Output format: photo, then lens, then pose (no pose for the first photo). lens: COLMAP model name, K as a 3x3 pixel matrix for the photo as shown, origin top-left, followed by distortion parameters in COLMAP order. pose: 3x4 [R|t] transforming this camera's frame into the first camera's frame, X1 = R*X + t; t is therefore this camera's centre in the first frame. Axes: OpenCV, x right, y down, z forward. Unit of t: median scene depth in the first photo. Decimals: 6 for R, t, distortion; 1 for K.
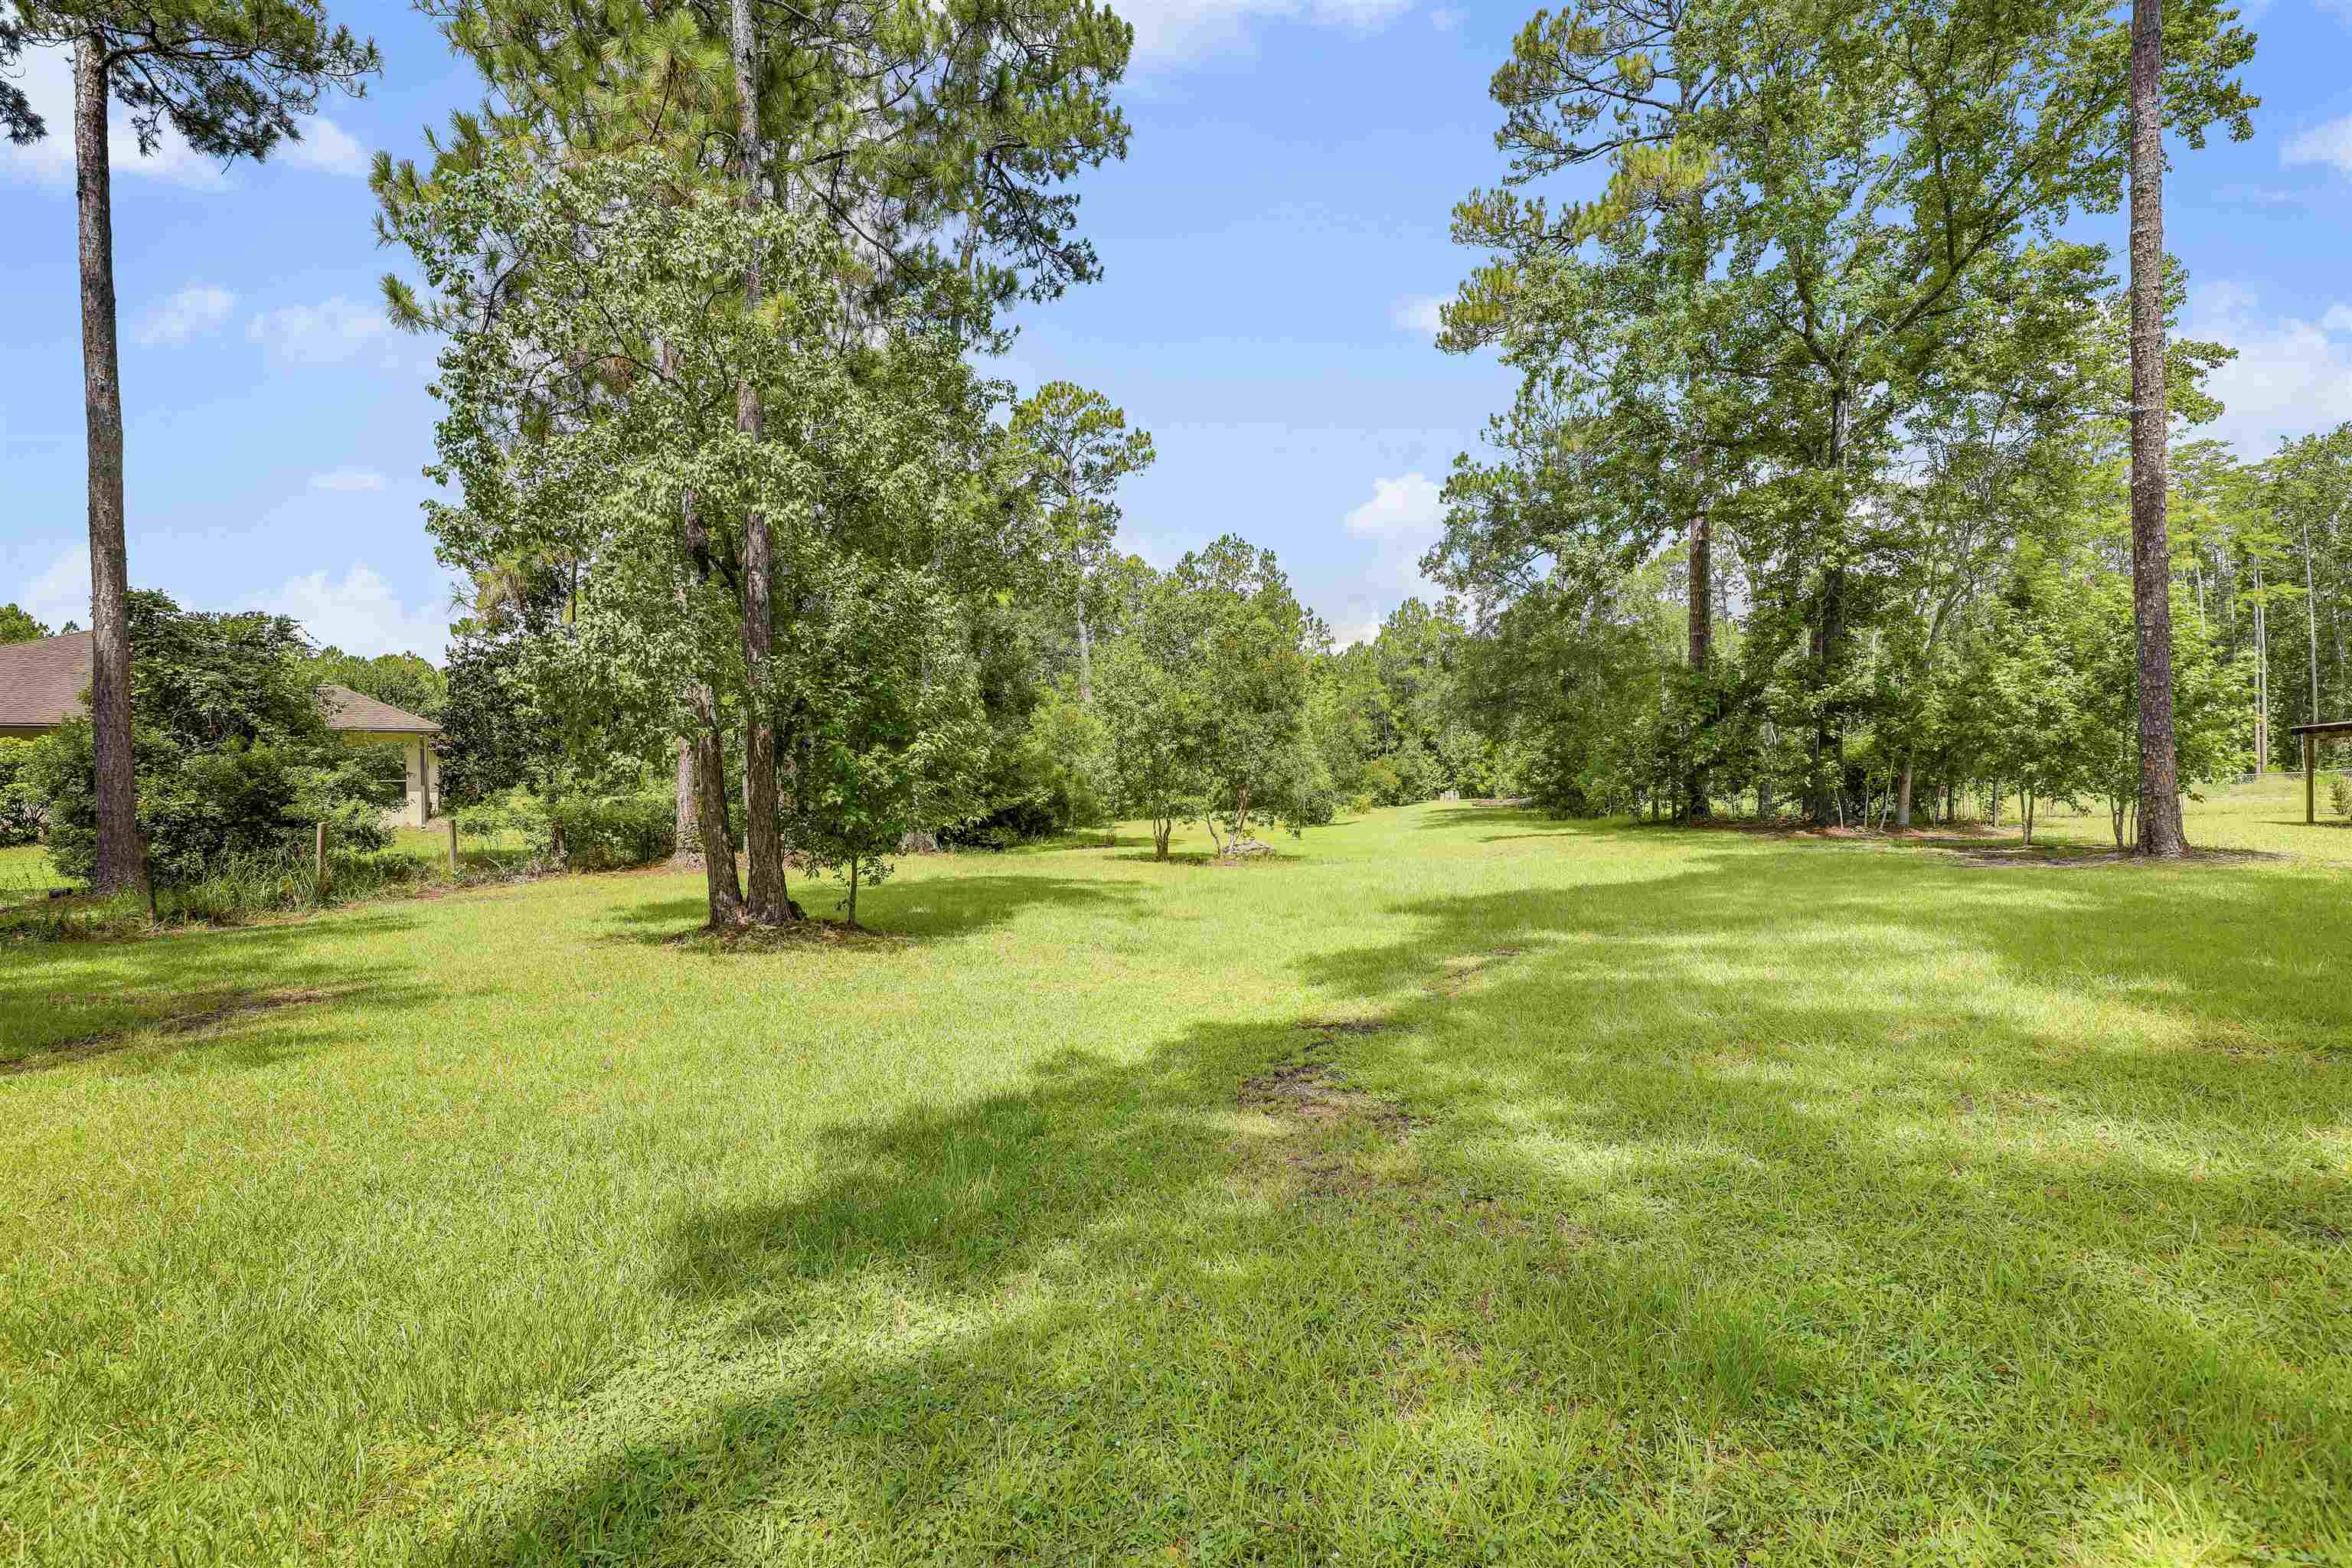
lens RADIAL K [[1101.3, 0, 1190.6], [0, 1101.3, 793.1], [0, 0, 1]] dist [-0.008812, -0.000517]
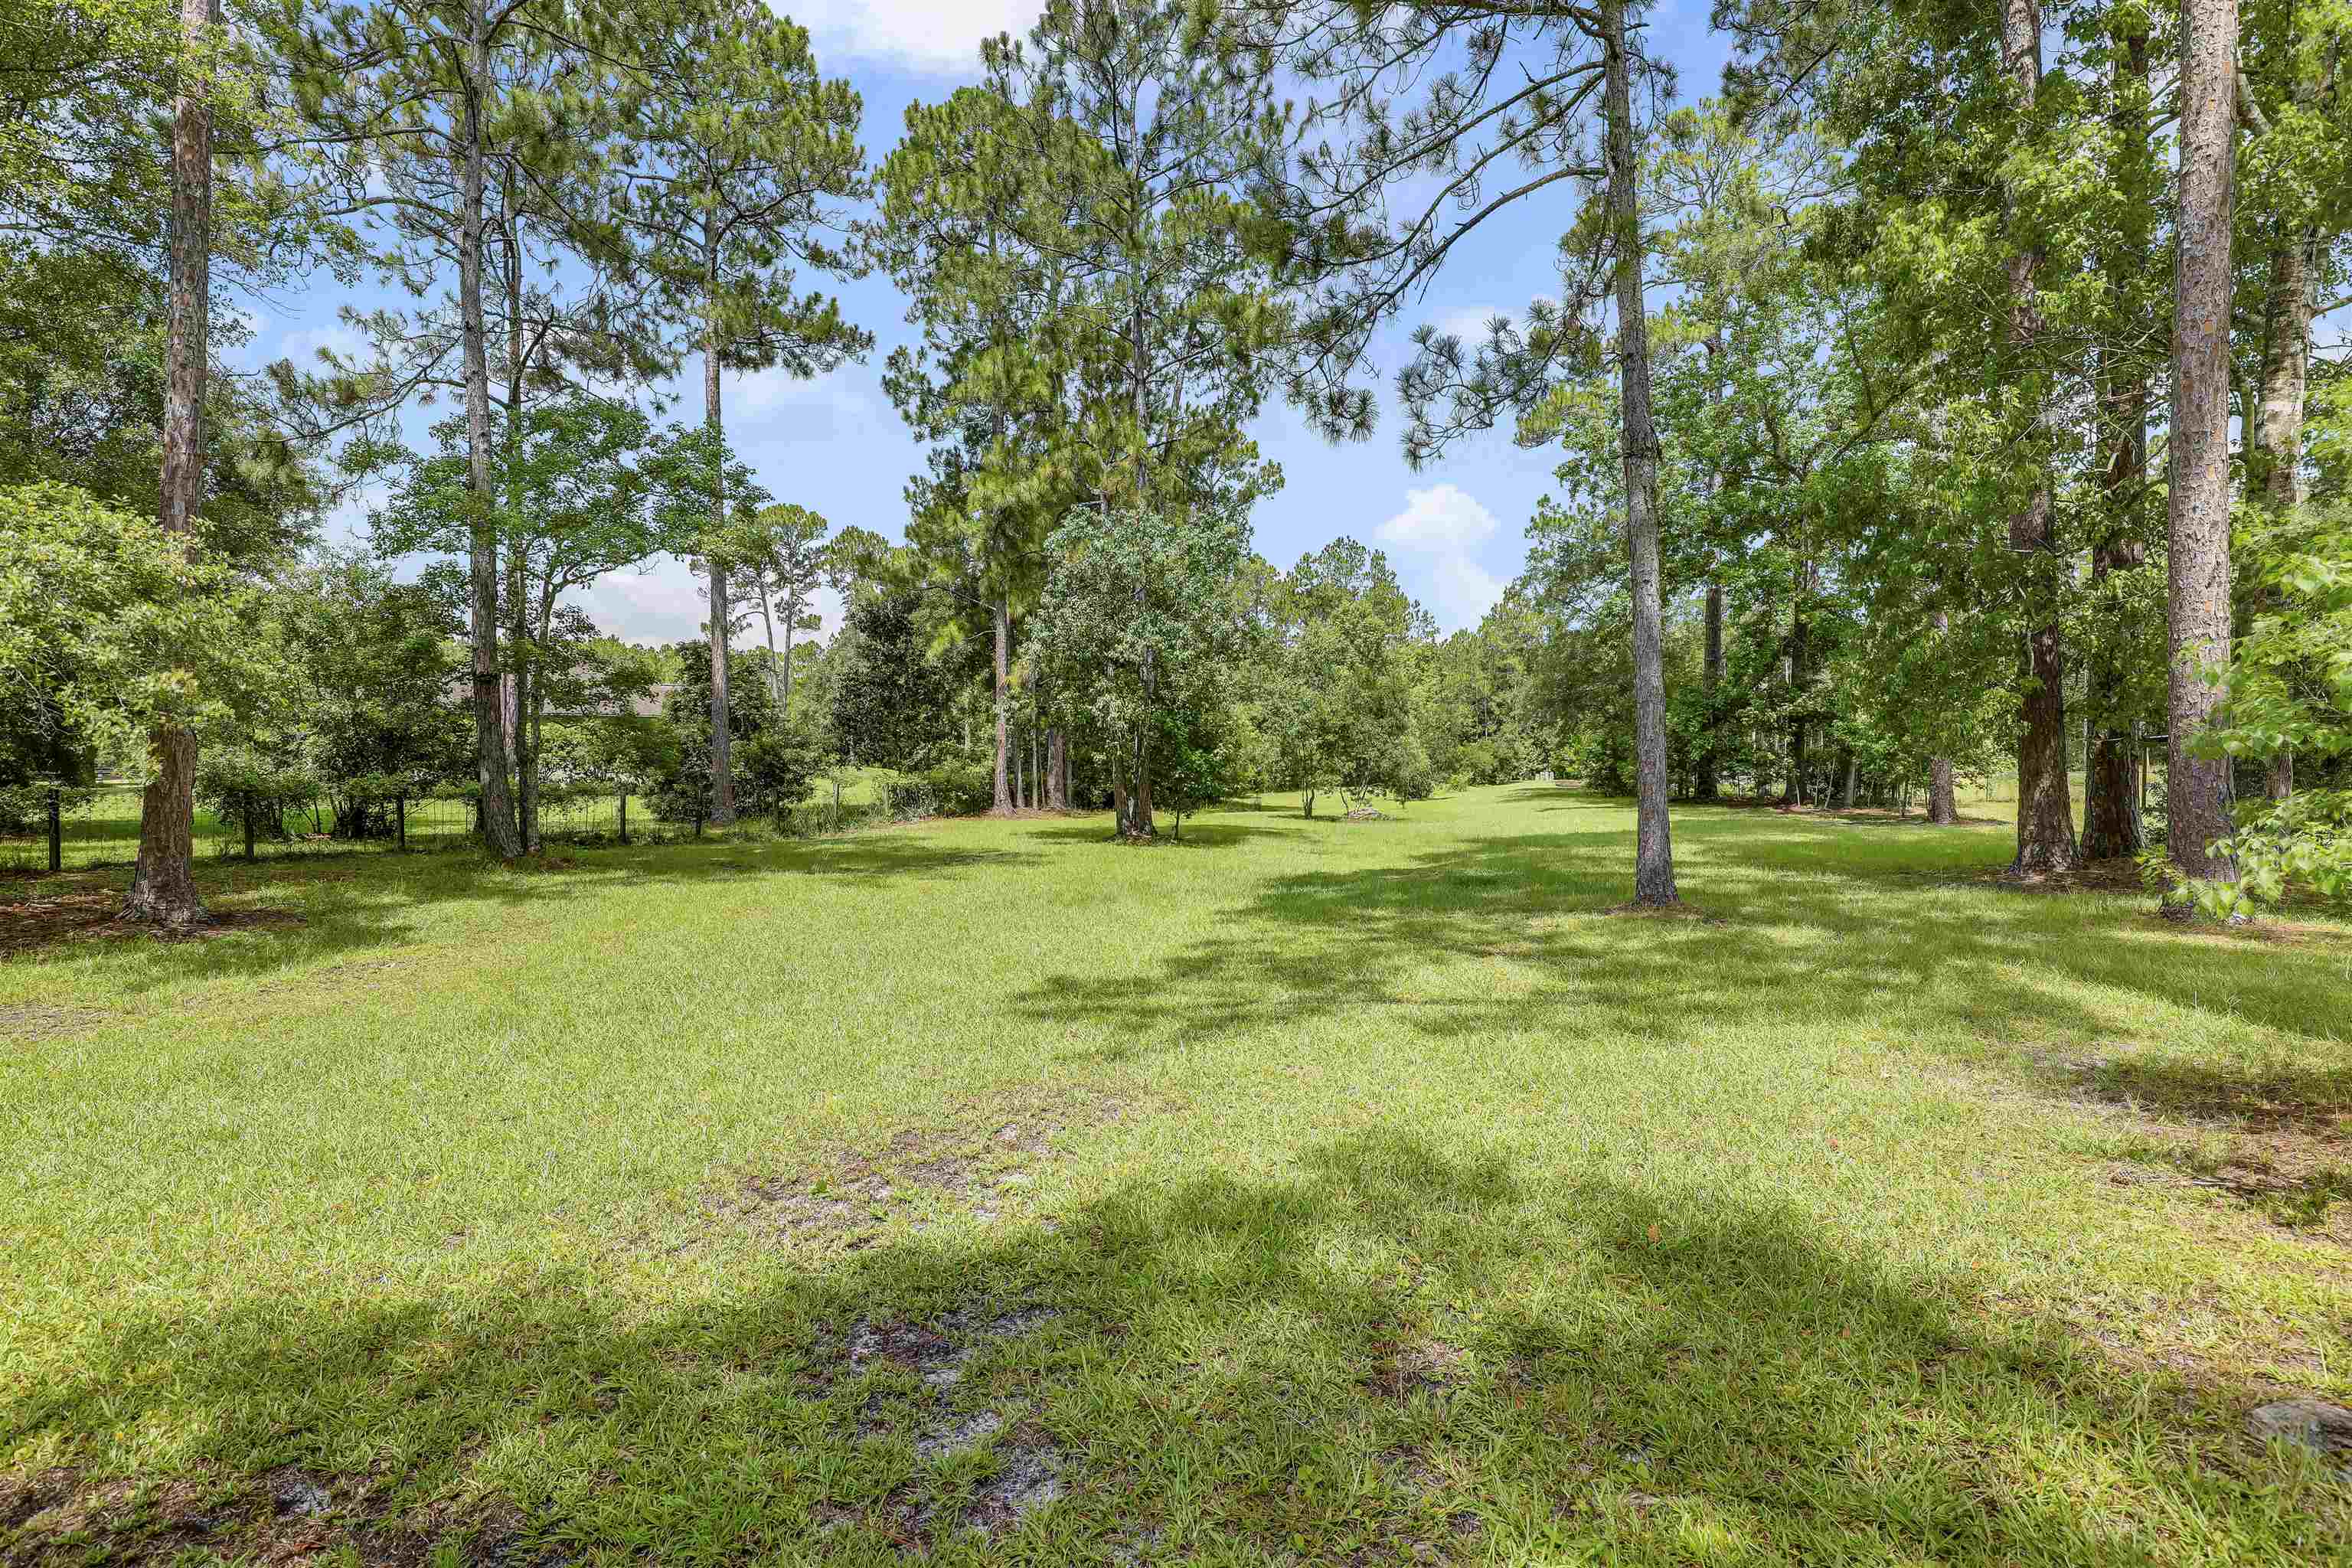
lens RADIAL K [[1101.3, 0, 1190.6], [0, 1101.3, 793.1], [0, 0, 1]] dist [-0.008812, -0.000517]
pose [[0.995678, 0.017227, -0.091256, -0.042327], [-0.015164, 0.999615, 0.023255, -0.003961], [0.091621, -0.021770, 0.995556, -0.399984]]
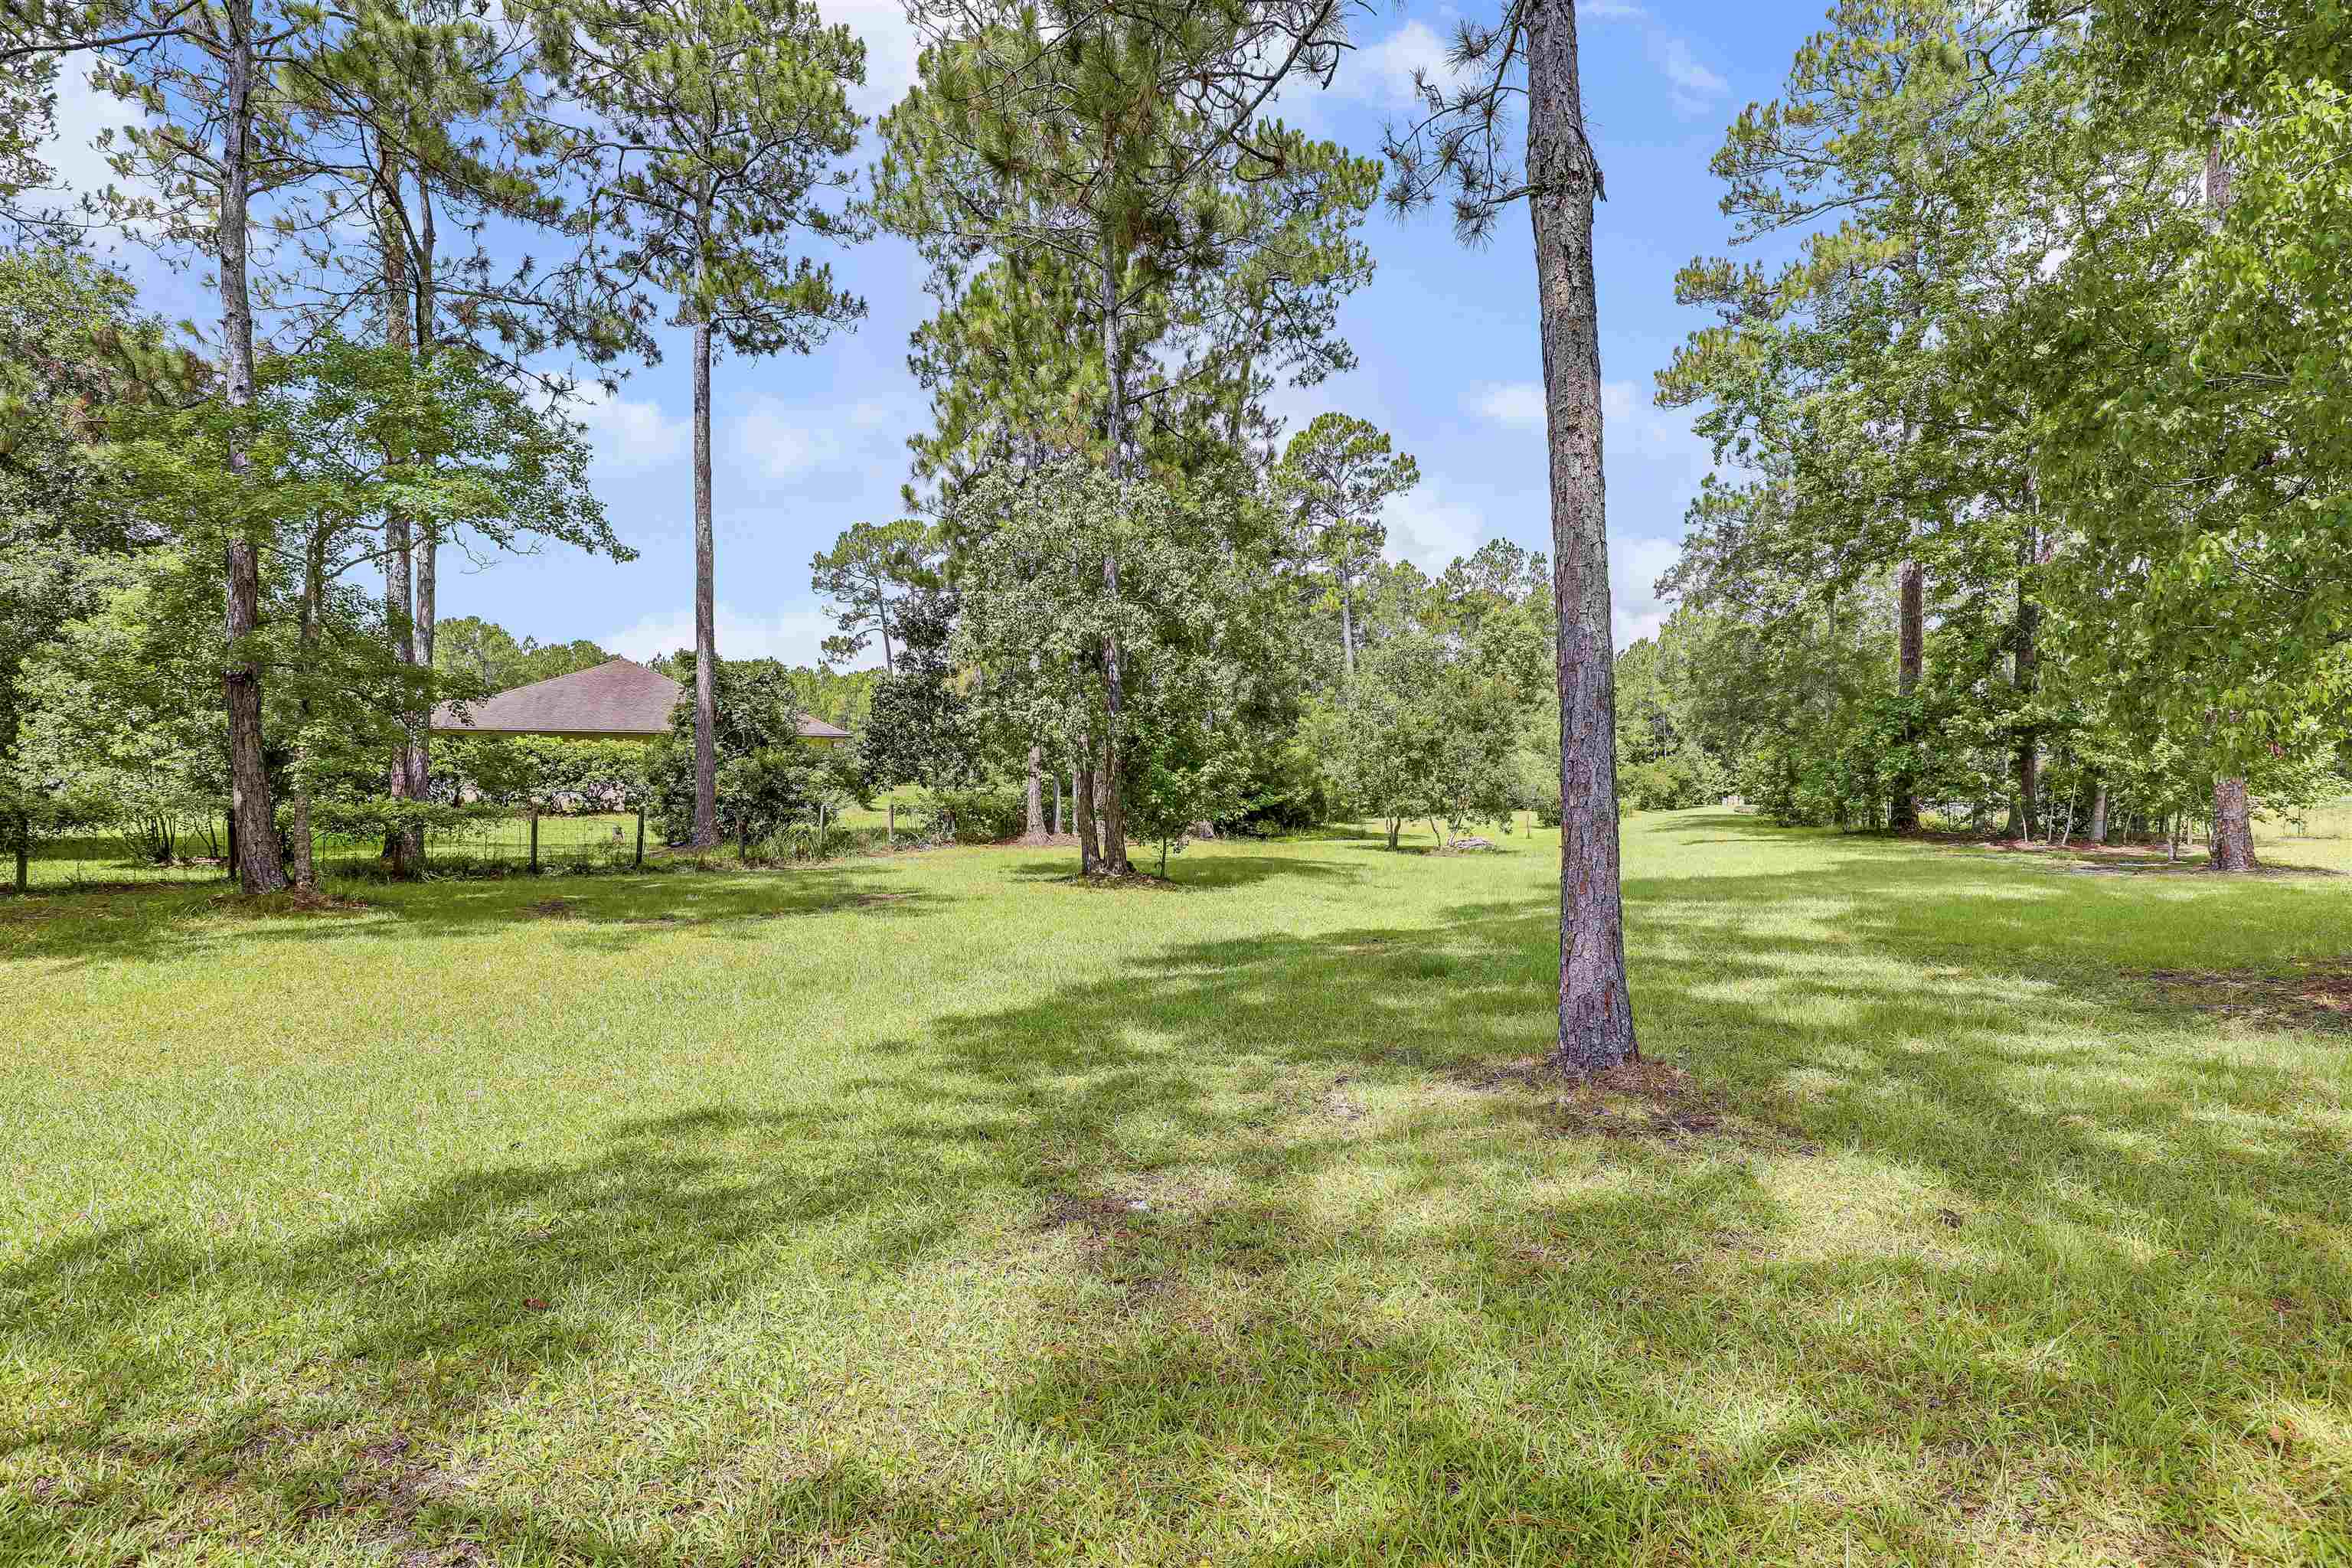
lens RADIAL K [[1120.7, 0, 1187.6], [0, 1120.7, 789.6], [0, 0, 1]] dist [-0.025267, 0.008646]
pose [[0.968950, 0.019557, -0.246481, 0.051295], [-0.019224, 0.999808, 0.003757, -0.006434], [0.246507, 0.001098, 0.969140, -0.232117]]
